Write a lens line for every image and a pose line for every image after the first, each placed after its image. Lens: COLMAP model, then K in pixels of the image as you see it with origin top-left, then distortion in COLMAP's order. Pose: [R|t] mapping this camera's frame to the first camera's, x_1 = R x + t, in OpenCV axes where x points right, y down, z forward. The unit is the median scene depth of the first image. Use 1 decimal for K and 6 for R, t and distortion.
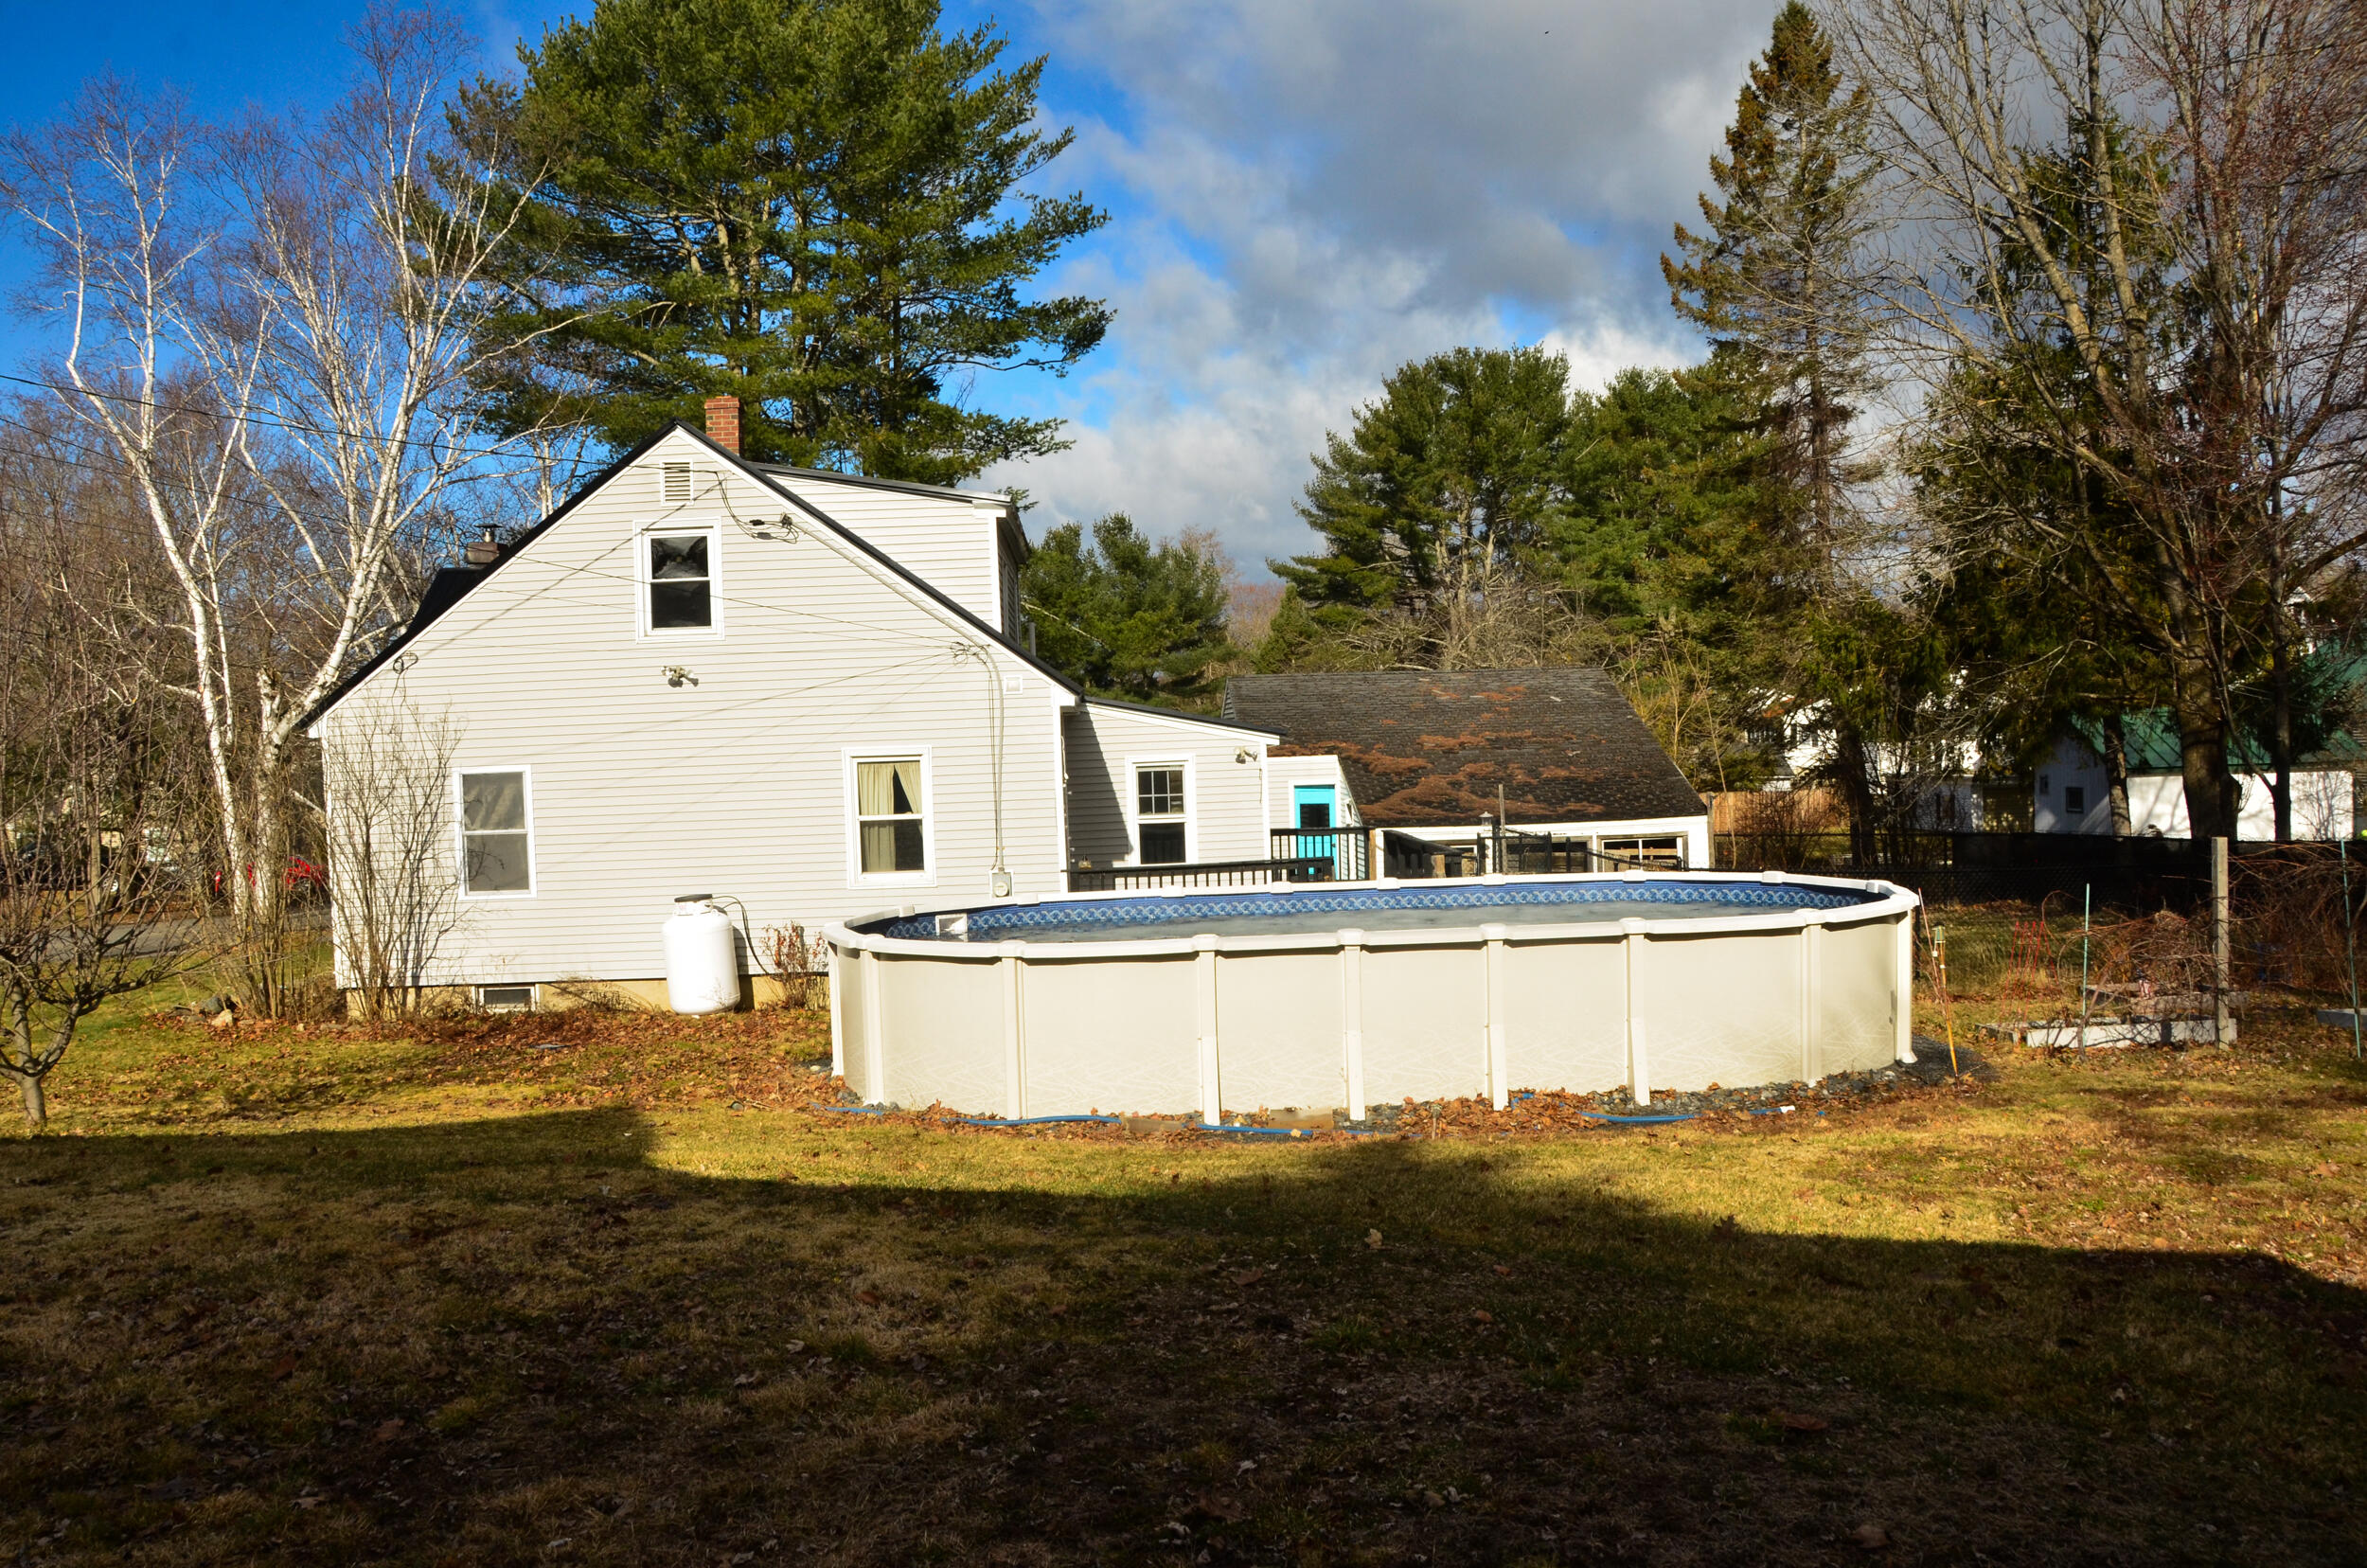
lens RADIAL K [[1839.9, 0, 1183.5], [0, 1839.9, 784.0], [0, 0, 1]] dist [-0.134996, 0.001878]
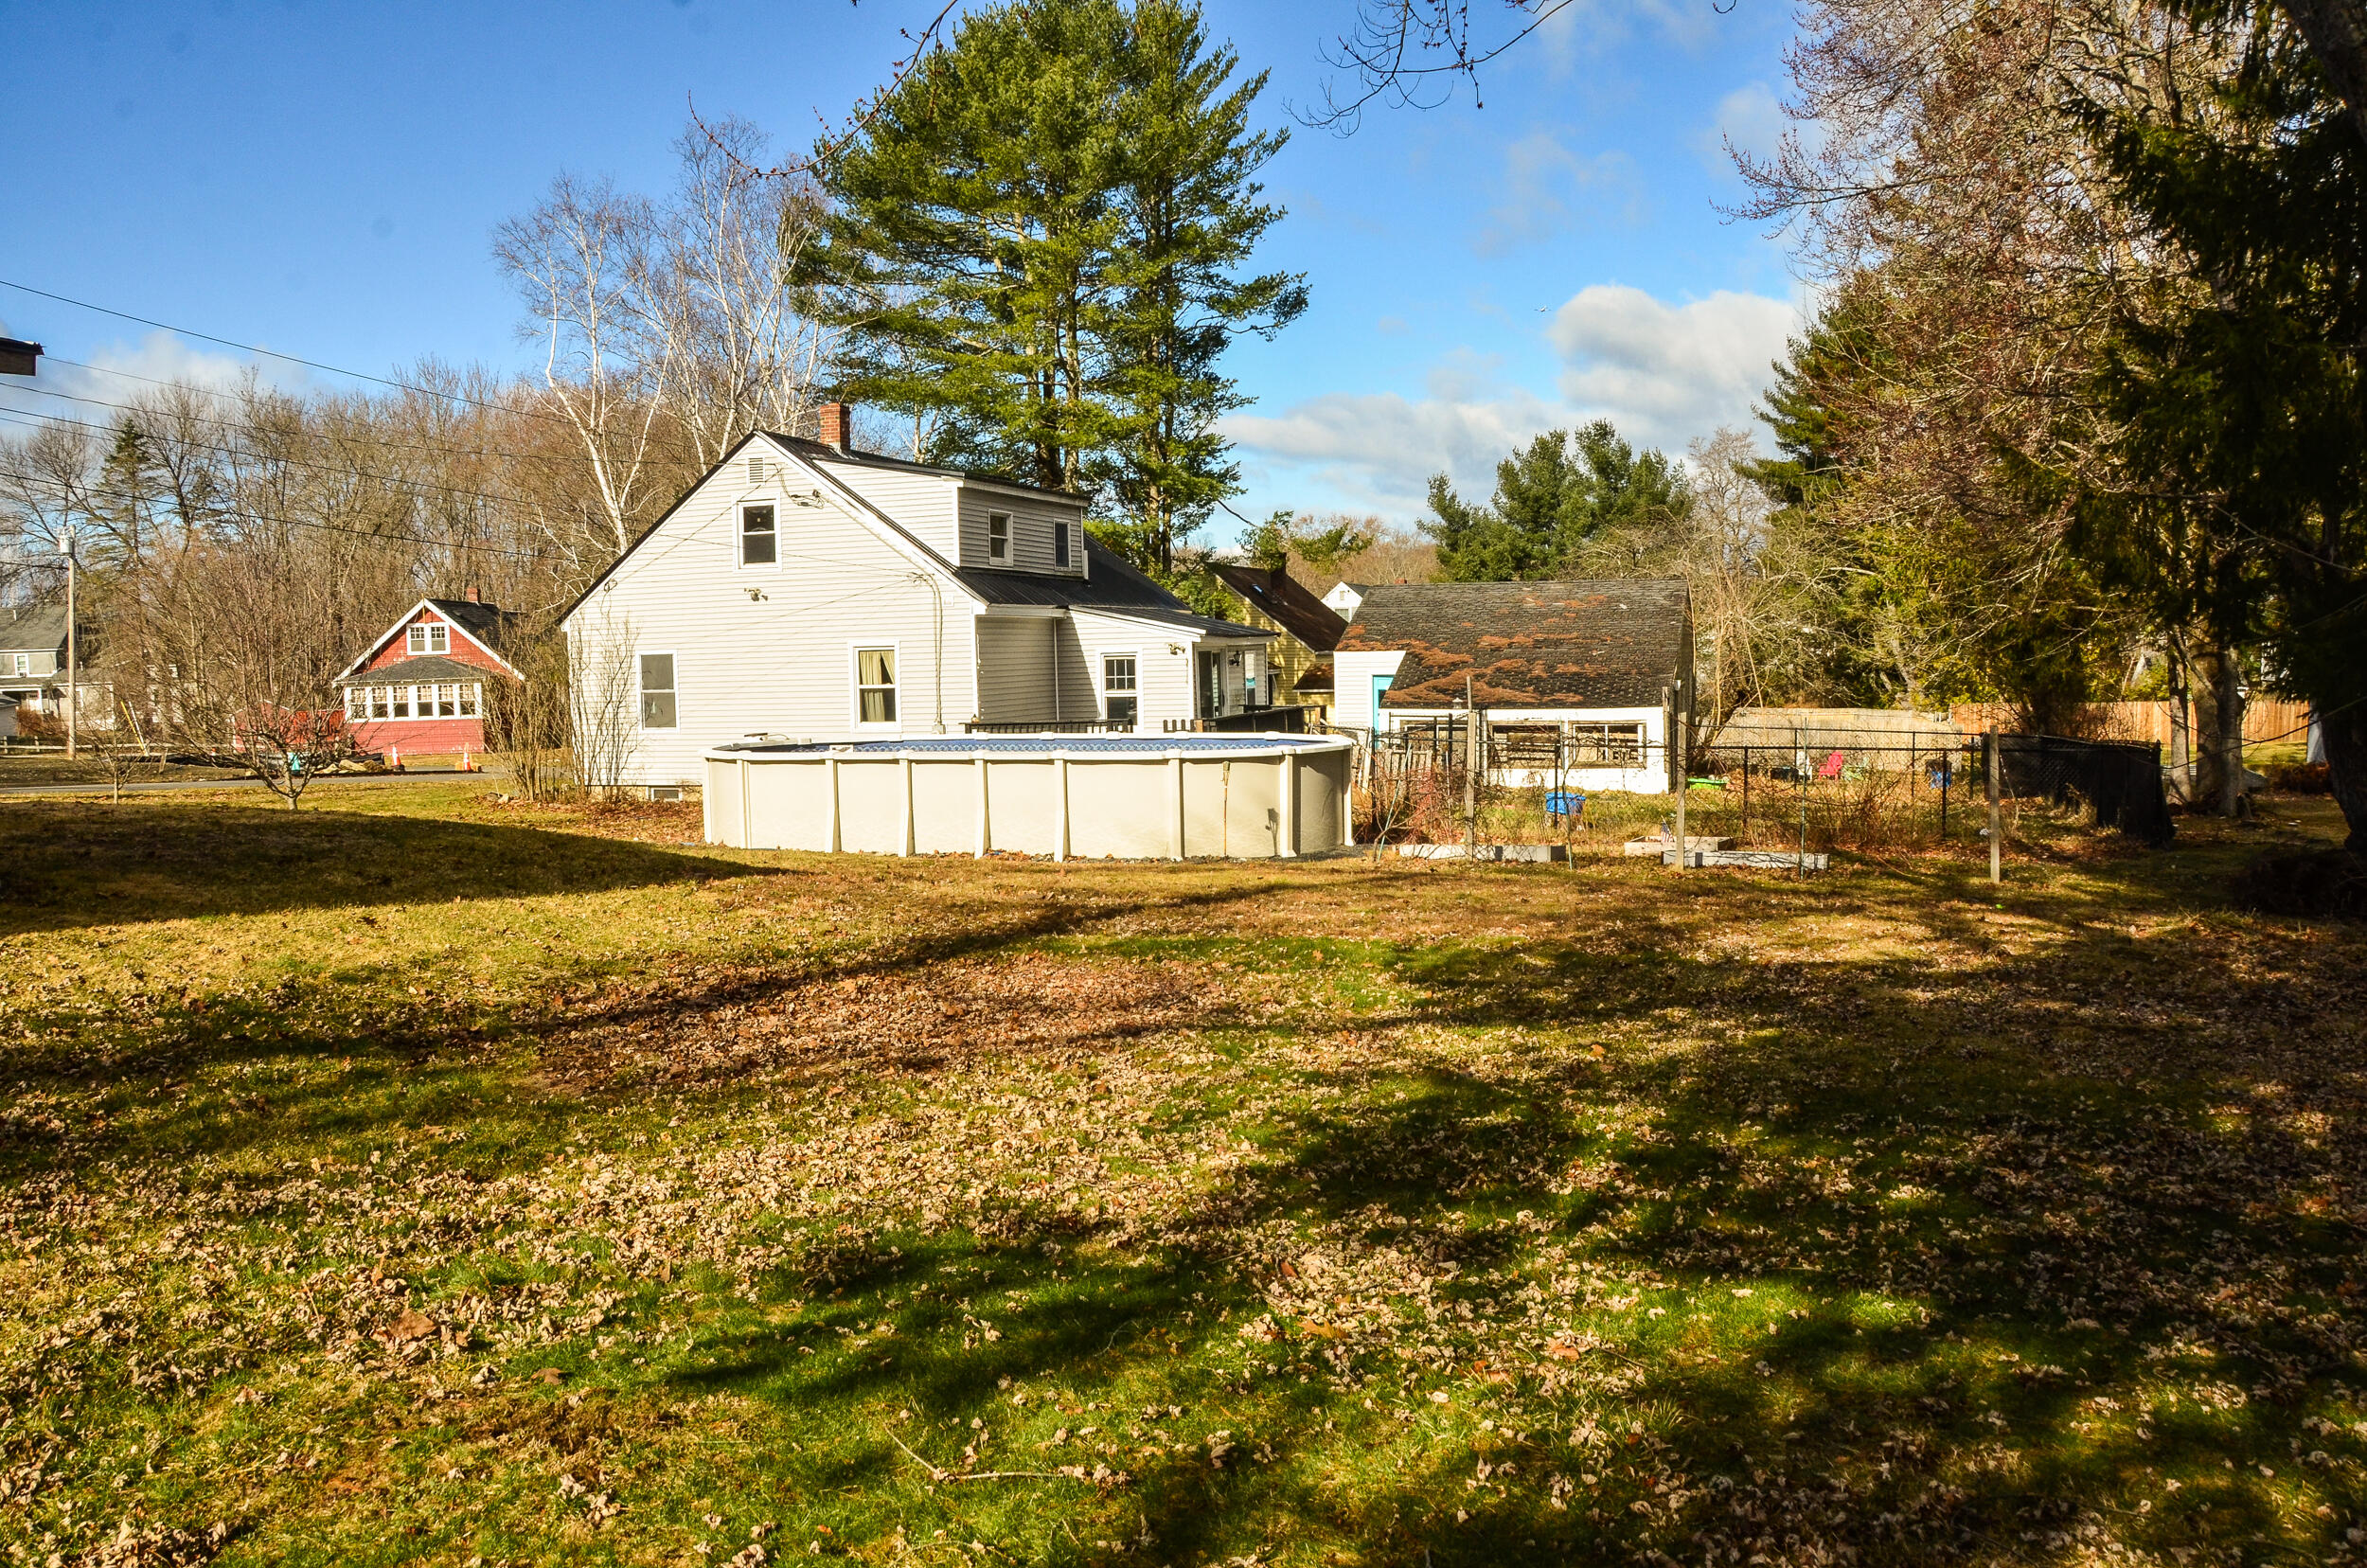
lens RADIAL K [[1828.4, 0, 1188.2], [0, 1828.4, 831.6], [0, 0, 1]] dist [-0.113411, 0.001597]
pose [[0.930637, 0.051433, -0.362311, 0.640063], [-0.020040, 0.995751, 0.089878, -0.003056], [0.365394, -0.076383, 0.927714, -0.332655]]
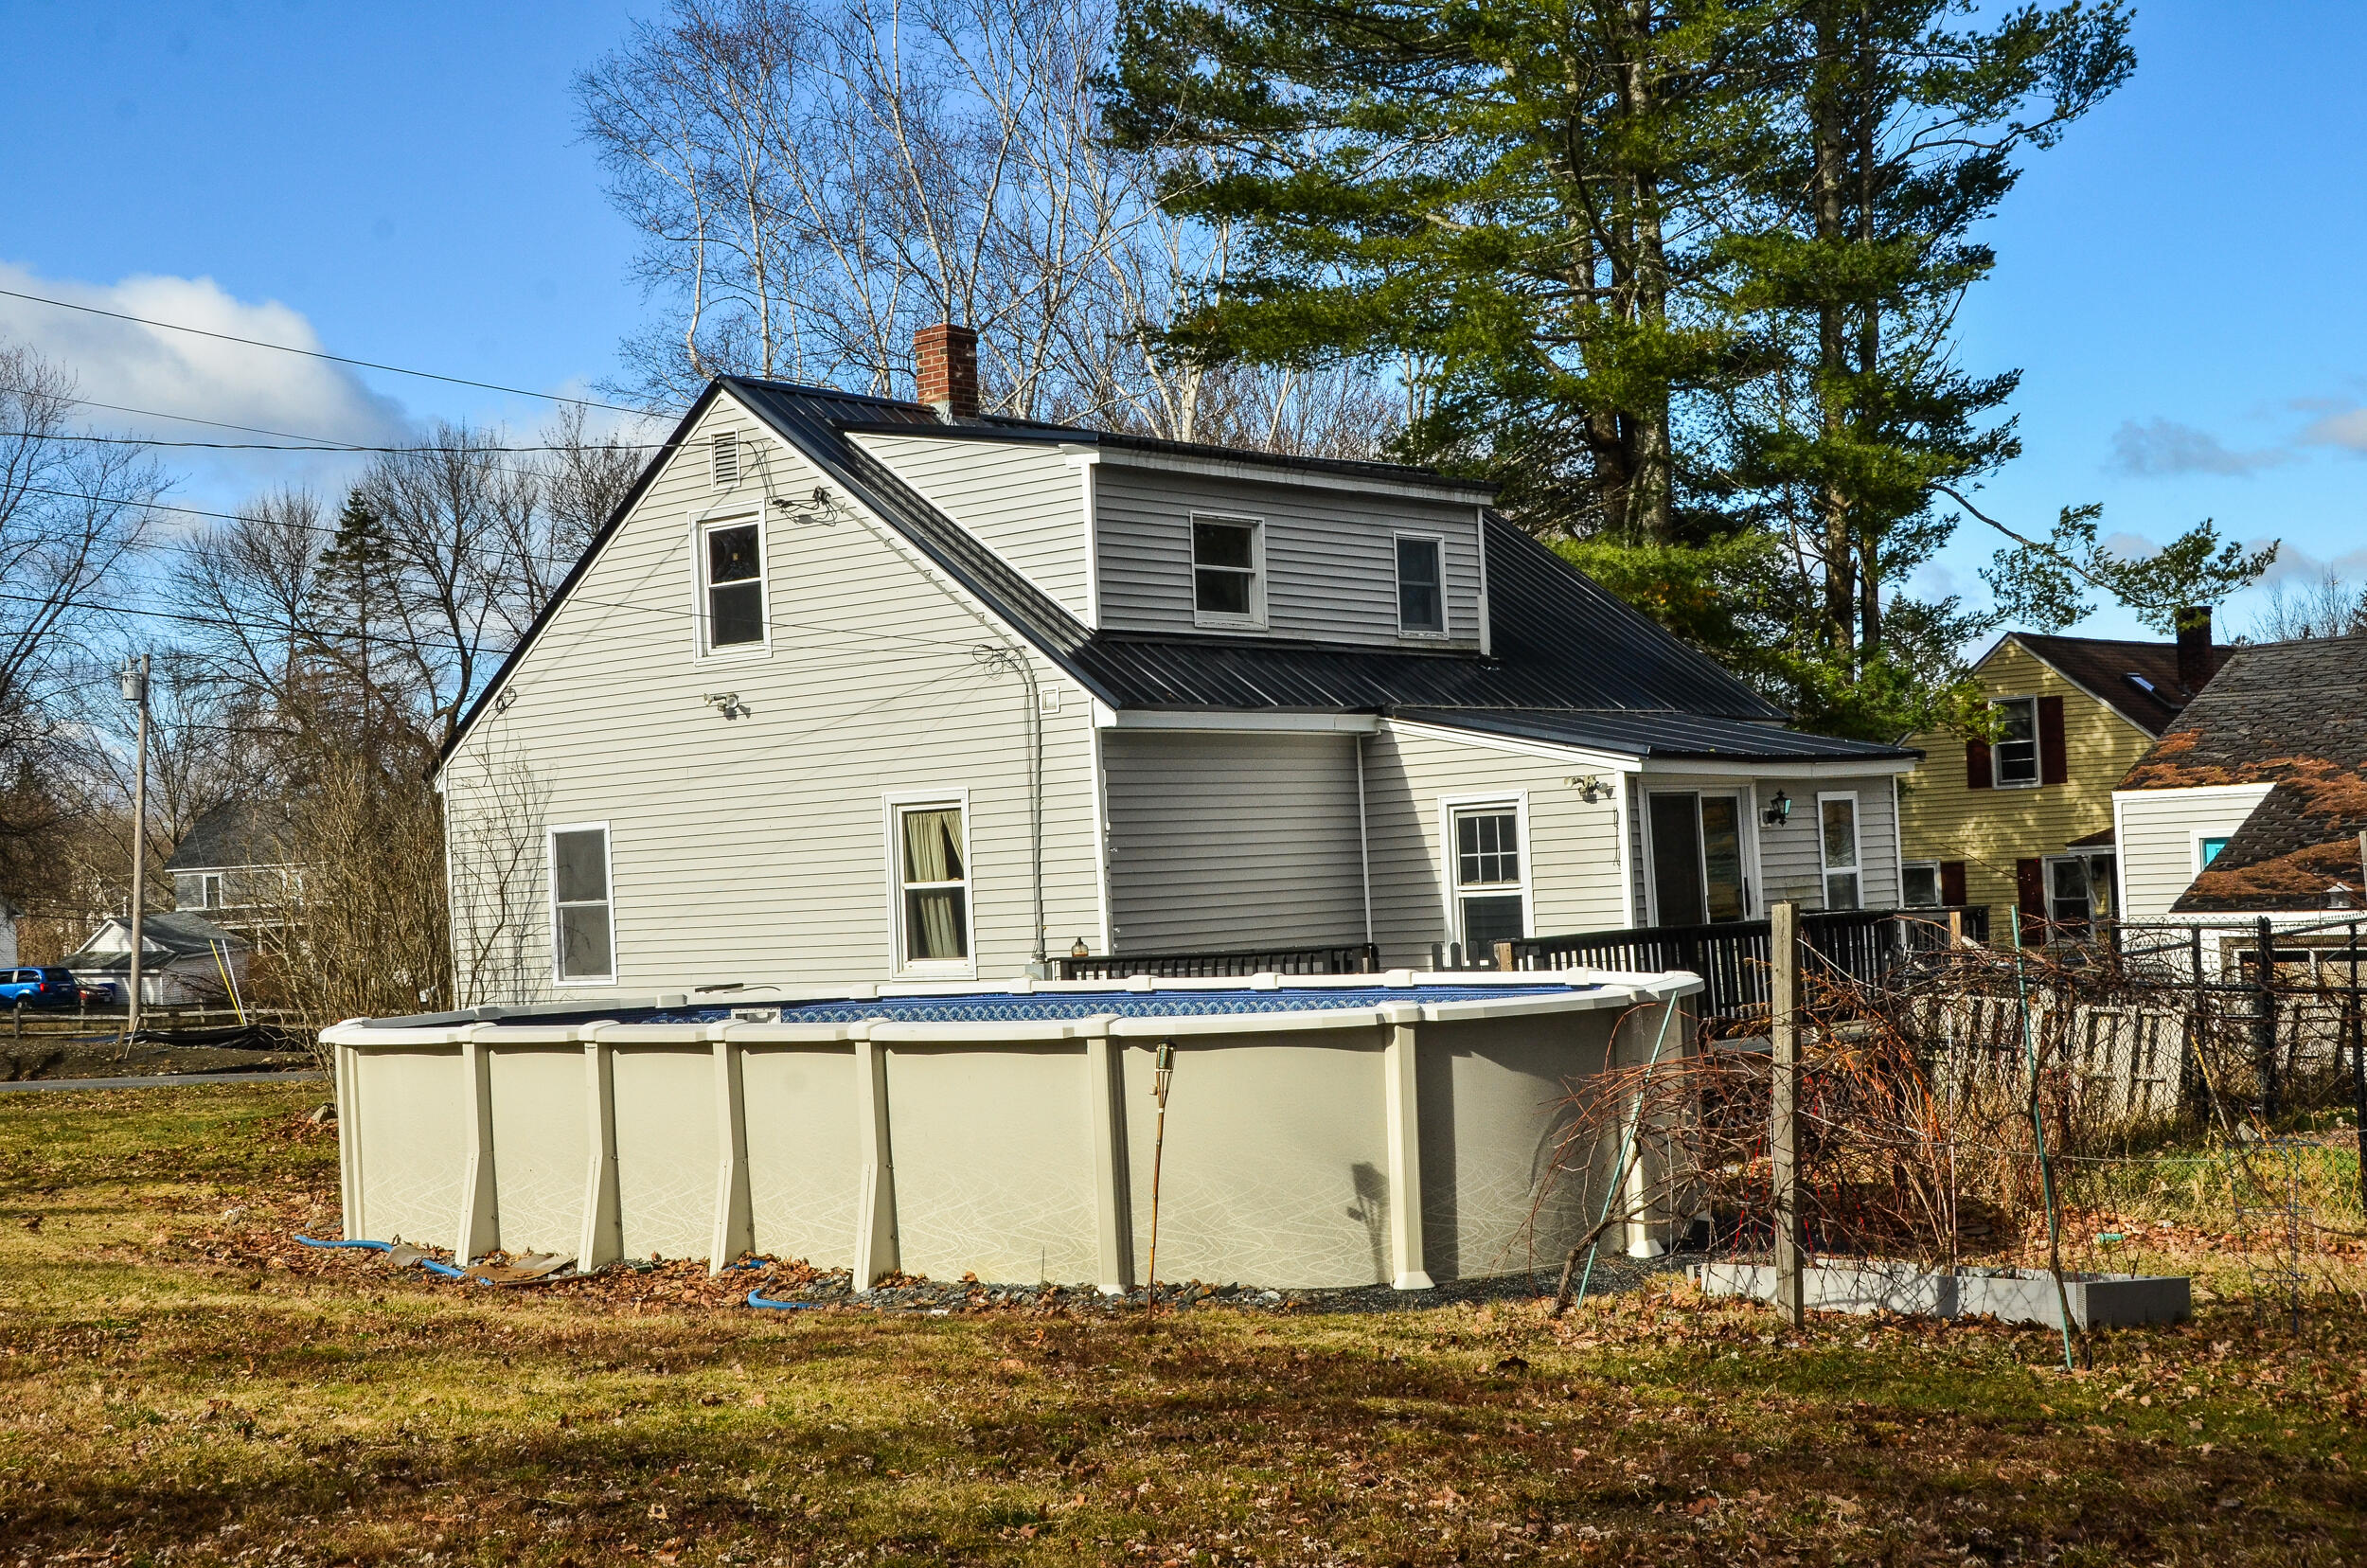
lens RADIAL K [[3032.7, 0, 1186.1], [0, 3032.7, 856.6], [0, 0, 1]] dist [0.109369, 0.001454]
pose [[0.743136, -0.006875, -0.669105, 0.734799], [0.007122, 0.999972, -0.002364, 0.010286], [0.669102, -0.003009, 0.743164, 0.149970]]
